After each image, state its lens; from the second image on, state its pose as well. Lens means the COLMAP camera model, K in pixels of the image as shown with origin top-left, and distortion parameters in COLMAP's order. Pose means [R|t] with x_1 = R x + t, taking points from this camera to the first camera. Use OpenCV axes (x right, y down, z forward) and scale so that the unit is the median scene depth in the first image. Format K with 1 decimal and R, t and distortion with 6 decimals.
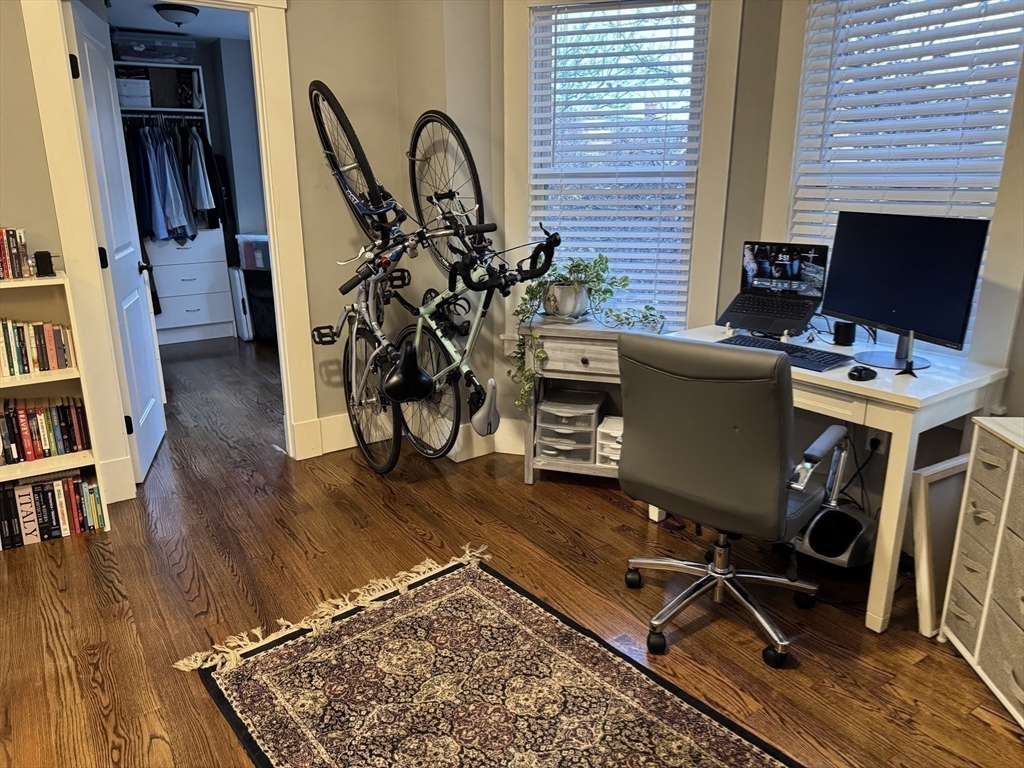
lens RADIAL K [[721.5, 0, 518.0], [0, 721.5, 381.6], [0, 0, 1]] dist [0.013045, 0.000075]
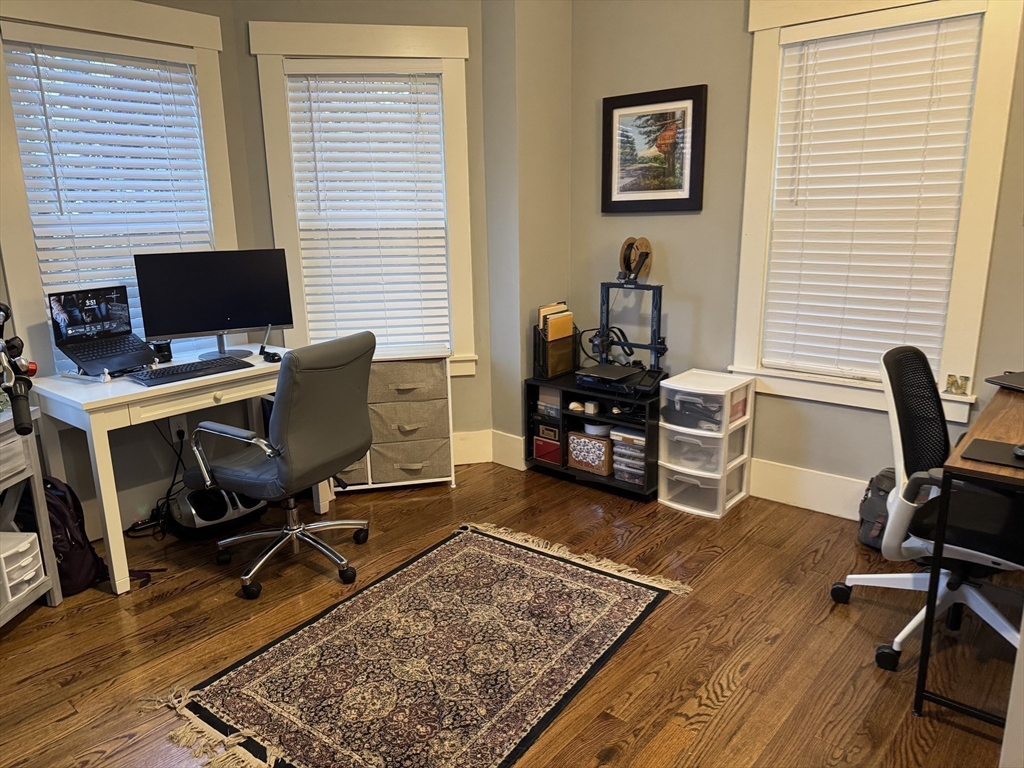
lens RADIAL K [[721.5, 0, 517.2], [0, 721.5, 384.5], [0, 0, 1]] dist [0.013045, 0.000075]
pose [[-0.261044, -0.229296, 0.937699, -0.820636], [0.270400, 0.915124, 0.299052, -0.211540], [-0.926682, 0.331619, -0.176886, 0.653670]]
